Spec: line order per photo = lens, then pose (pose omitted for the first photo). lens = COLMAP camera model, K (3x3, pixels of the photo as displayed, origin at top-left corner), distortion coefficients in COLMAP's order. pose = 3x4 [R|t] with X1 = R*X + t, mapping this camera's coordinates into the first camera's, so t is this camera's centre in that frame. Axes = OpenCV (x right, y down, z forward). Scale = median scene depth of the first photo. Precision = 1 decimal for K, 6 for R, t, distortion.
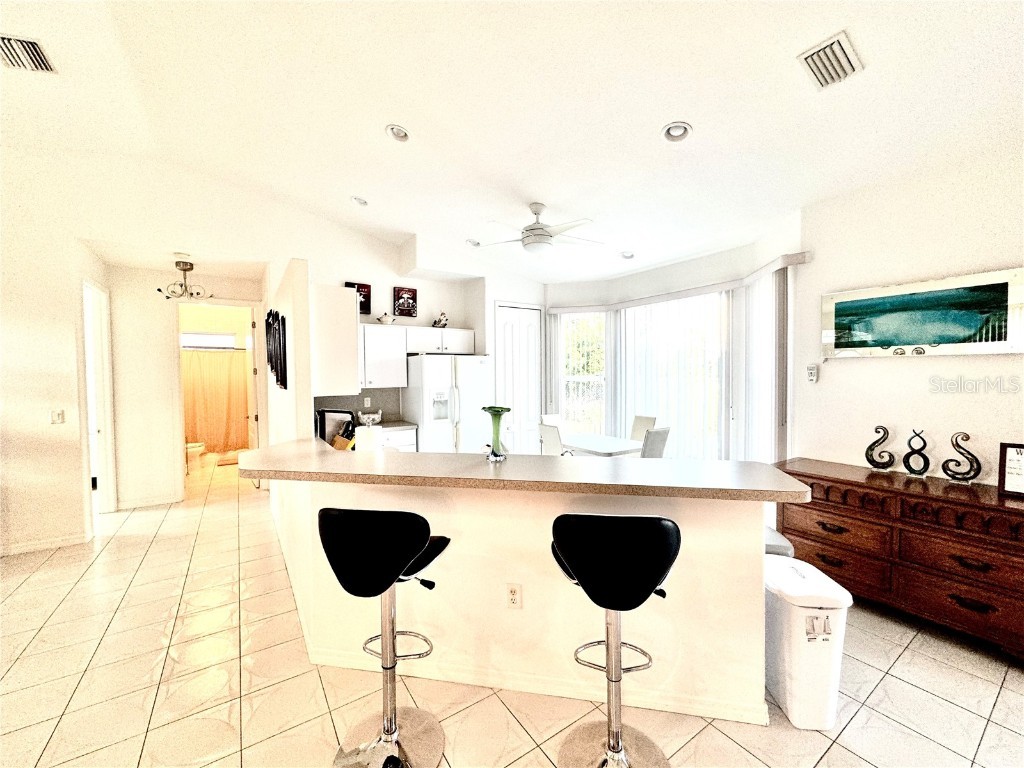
lens RADIAL K [[409.5, 0, 509.8], [0, 409.5, 387.6], [0, 0, 1]] dist [-0.002329, 0.000571]
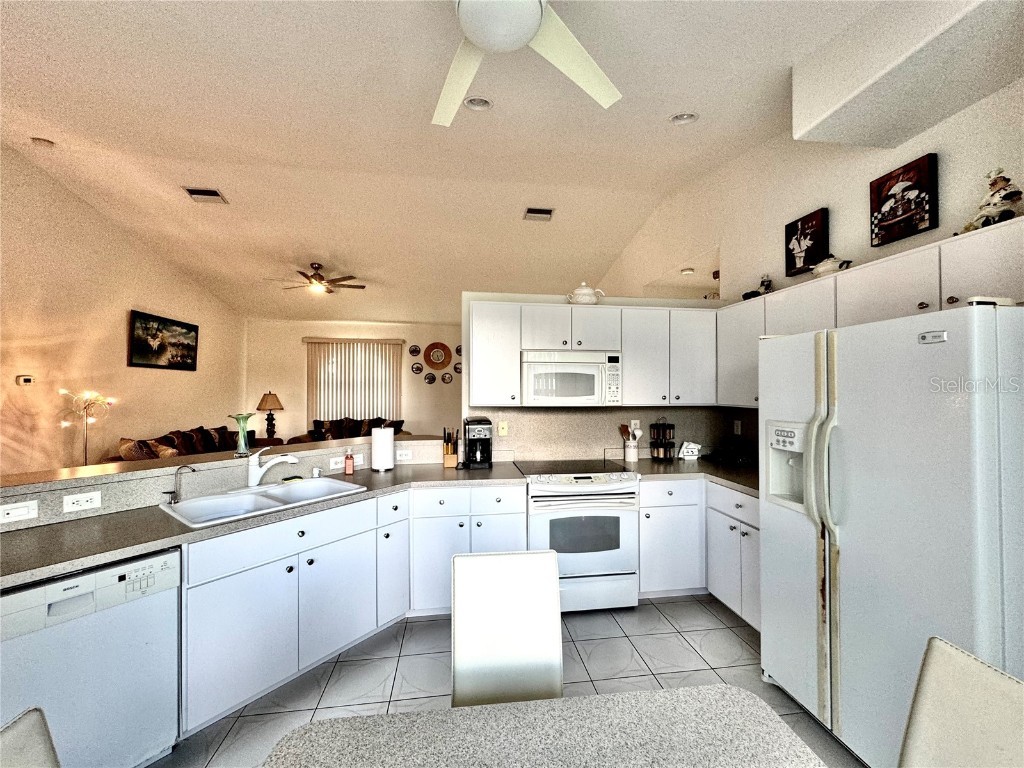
lens RADIAL K [[409.5, 0, 510.7], [0, 409.5, 384.3], [0, 0, 1]] dist [-0.002329, 0.000571]
pose [[-0.440402, 0.000716, -0.897801, 0.284455], [-0.024582, 0.999615, 0.012856, -0.029024], [0.897464, 0.027731, -0.440215, 0.880357]]
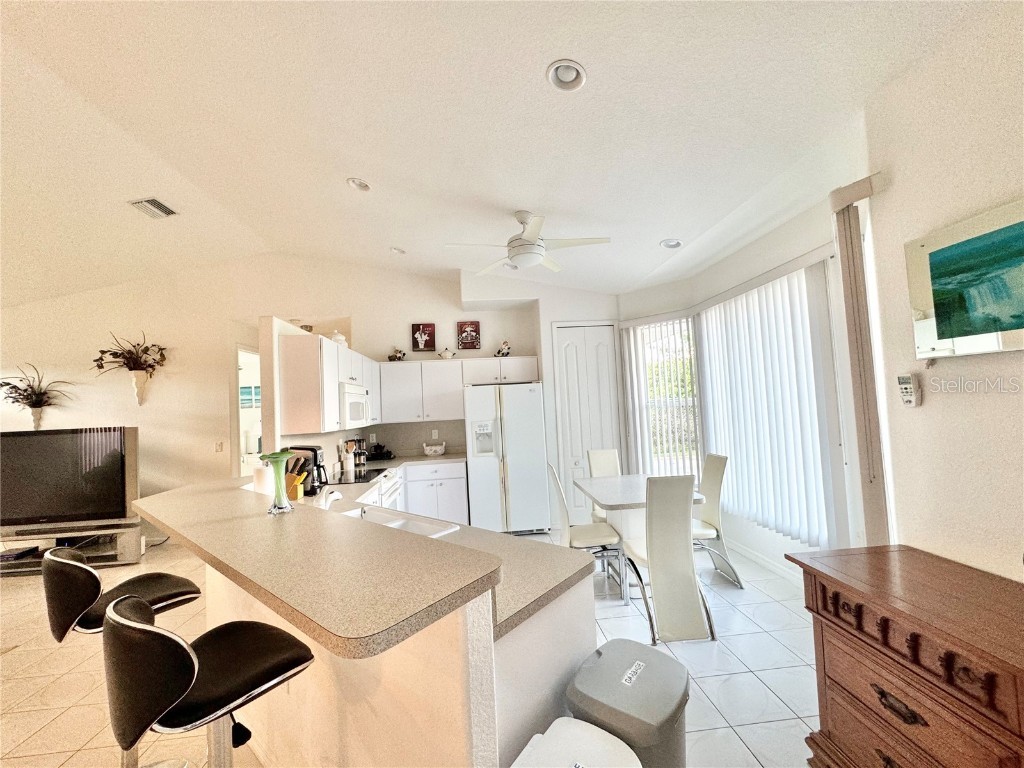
lens RADIAL K [[409.5, 0, 511.5], [0, 409.5, 387.7], [0, 0, 1]] dist [-0.002329, 0.000571]
pose [[0.874308, -0.054677, -0.482282, 0.338828], [0.026180, 0.997501, -0.065629, -0.009423], [0.484665, 0.044754, 0.873554, 0.174663]]
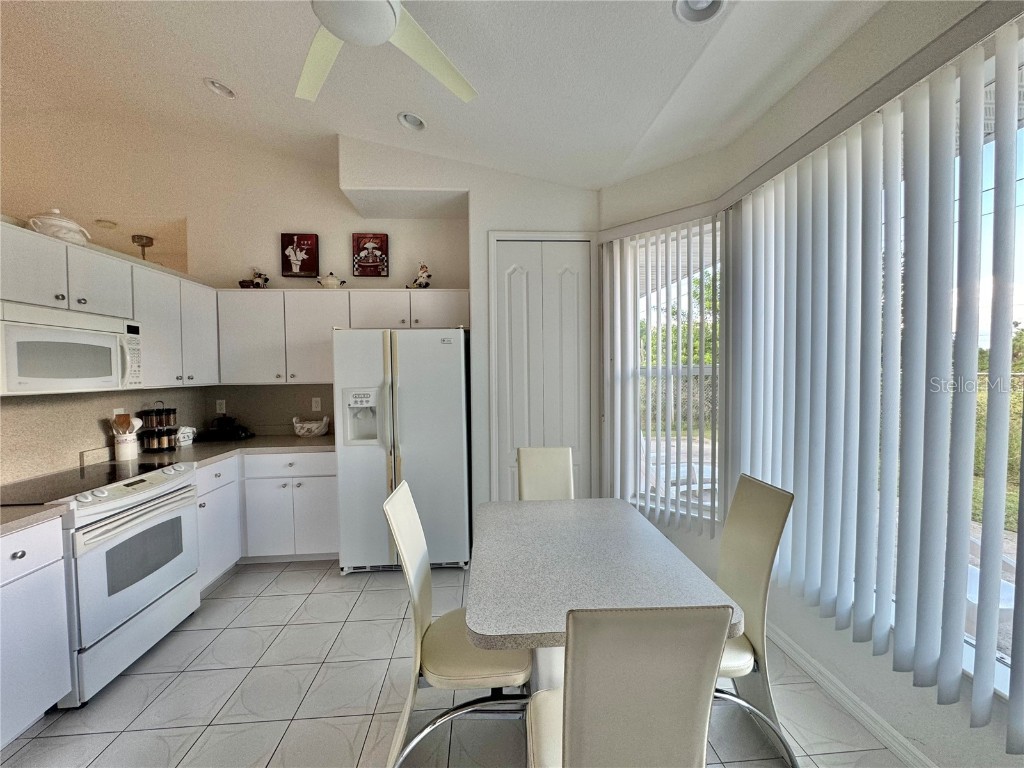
lens RADIAL K [[409.5, 0, 510.3], [0, 409.5, 385.0], [0, 0, 1]] dist [-0.002329, 0.000571]
pose [[0.867983, 0.017987, -0.496269, 0.288424], [-0.013392, 0.999828, 0.012816, -0.010233], [0.496414, -0.004478, 0.868074, 0.562139]]
